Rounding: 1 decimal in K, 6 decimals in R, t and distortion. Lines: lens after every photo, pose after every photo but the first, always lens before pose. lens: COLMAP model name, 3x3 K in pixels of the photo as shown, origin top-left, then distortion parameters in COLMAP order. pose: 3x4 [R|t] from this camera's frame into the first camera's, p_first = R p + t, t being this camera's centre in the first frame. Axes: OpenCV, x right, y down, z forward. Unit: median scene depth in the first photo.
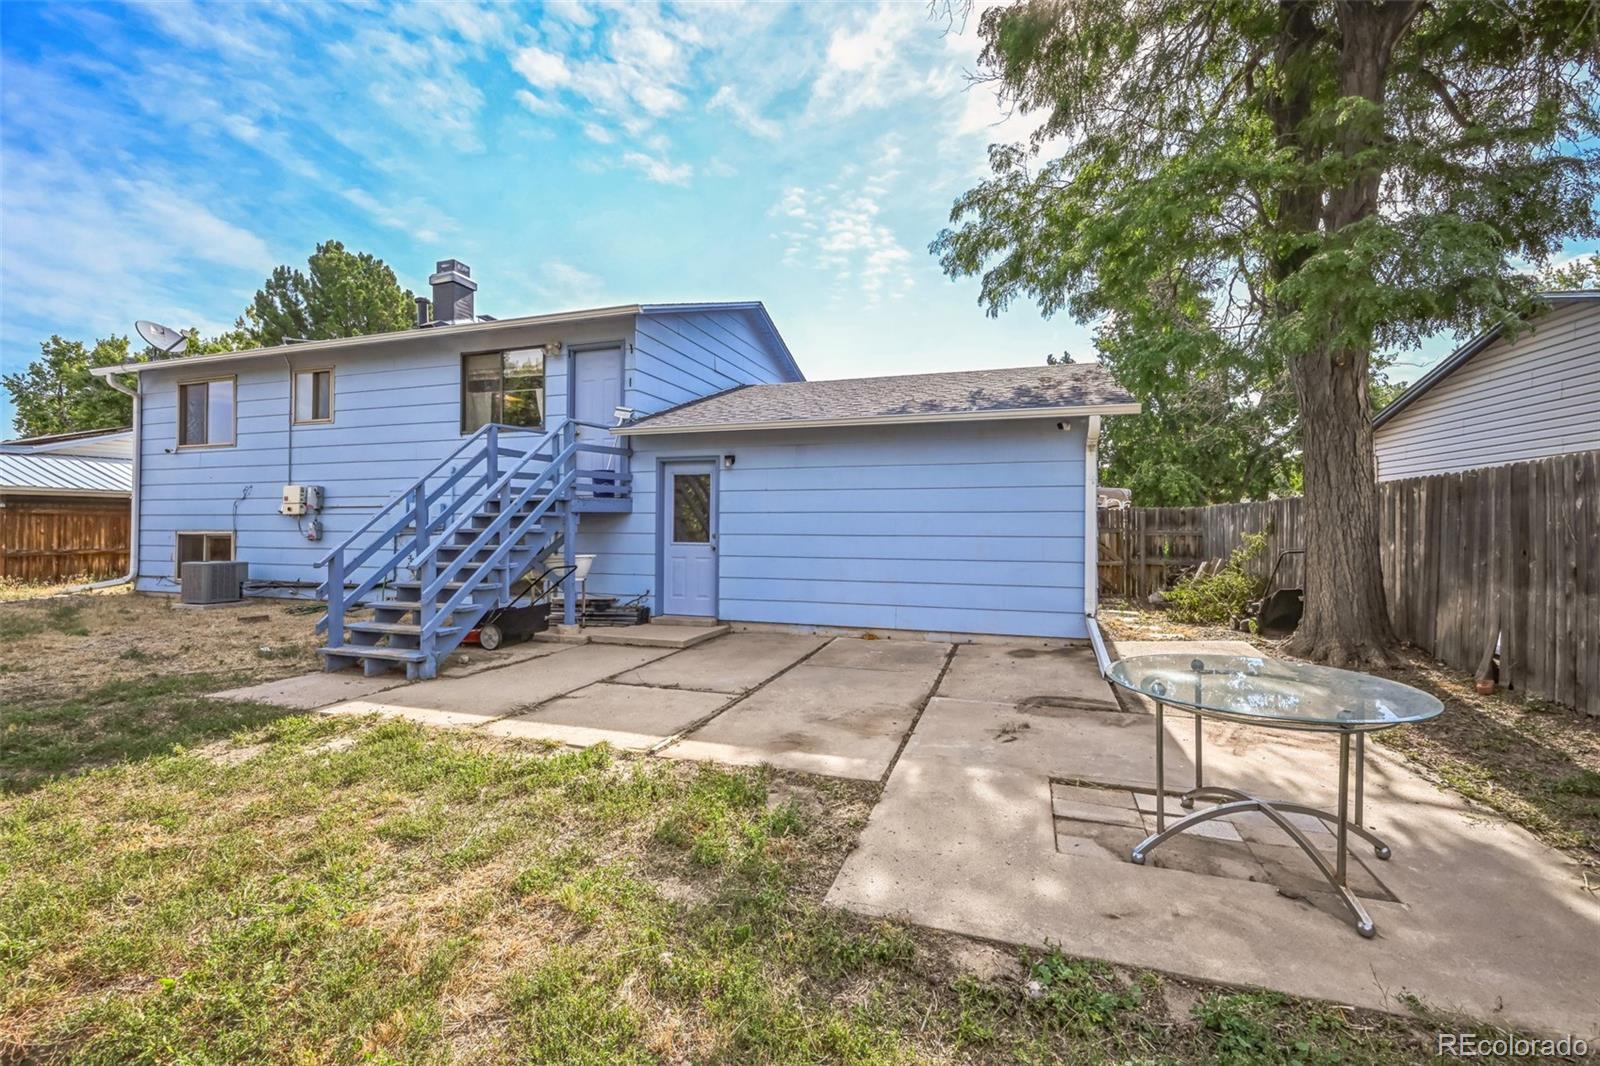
lens RADIAL K [[687.7, 0, 795.3], [0, 687.7, 527.9], [0, 0, 1]] dist [0.004691, 0.000141]
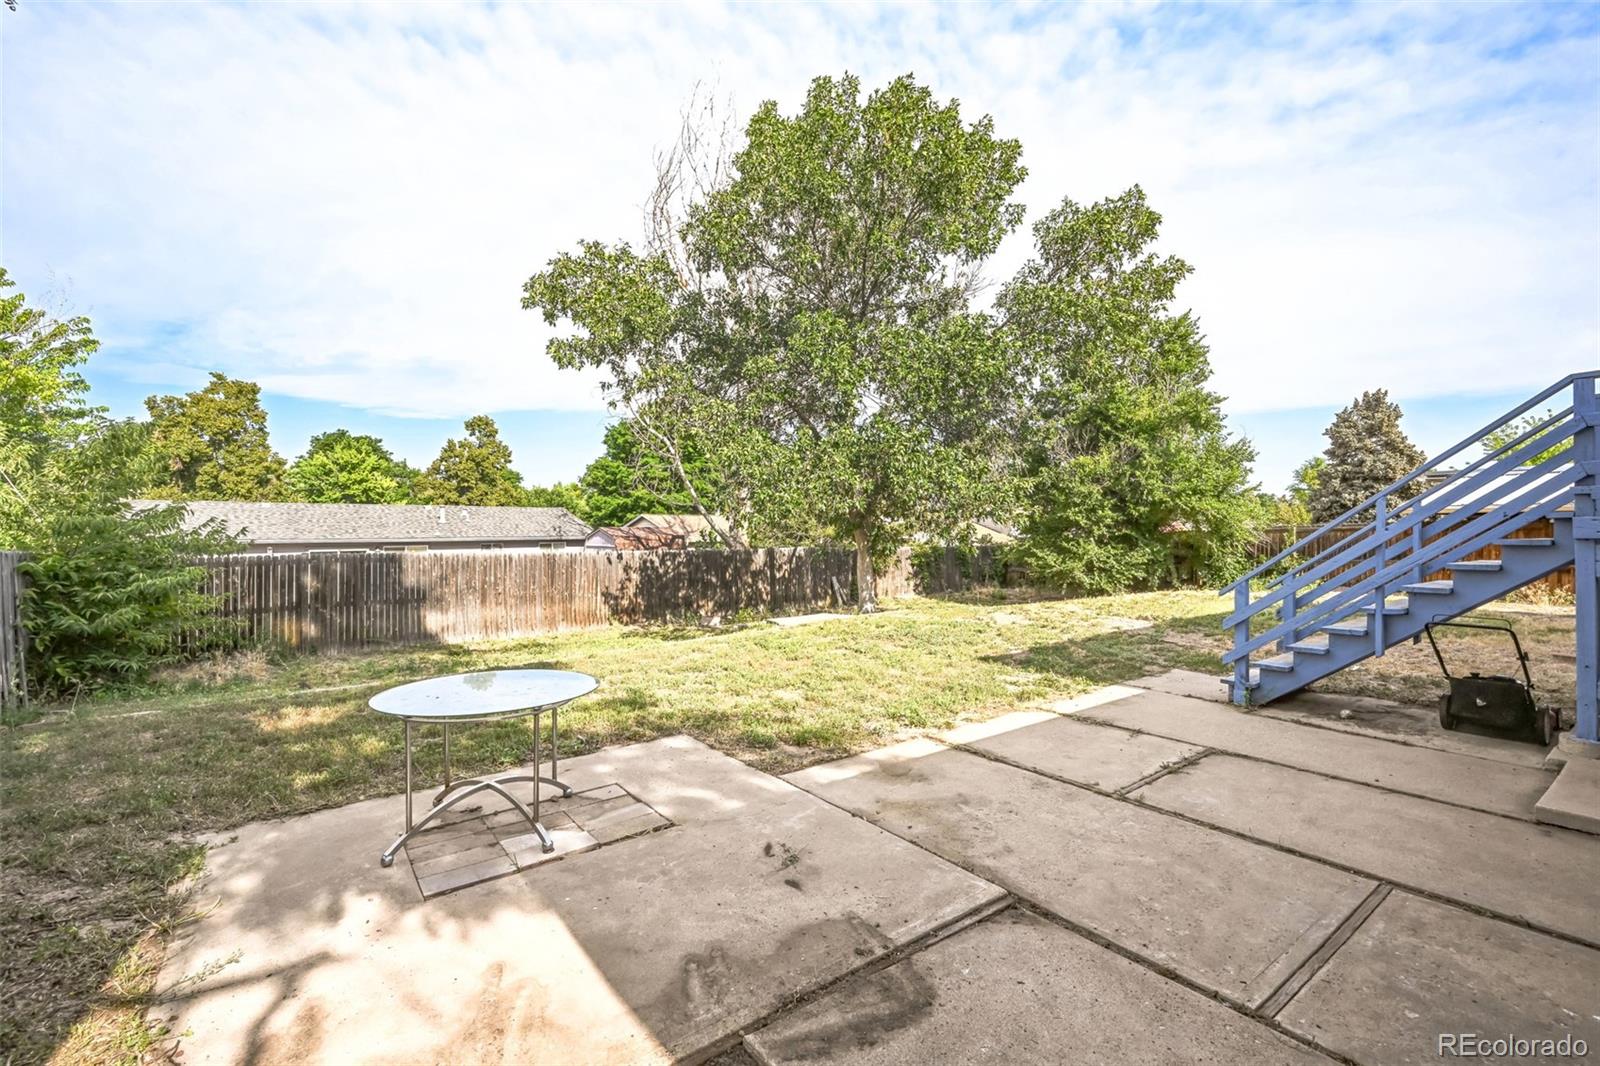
lens RADIAL K [[687.7, 0, 799.3], [0, 687.7, 535.2], [0, 0, 1]] dist [0.004691, 0.000141]
pose [[-0.577575, 0.002398, -0.816334, 1.126088], [0.002692, 0.999996, 0.001033, -0.056397], [0.816333, -0.001601, -0.577579, 1.801109]]
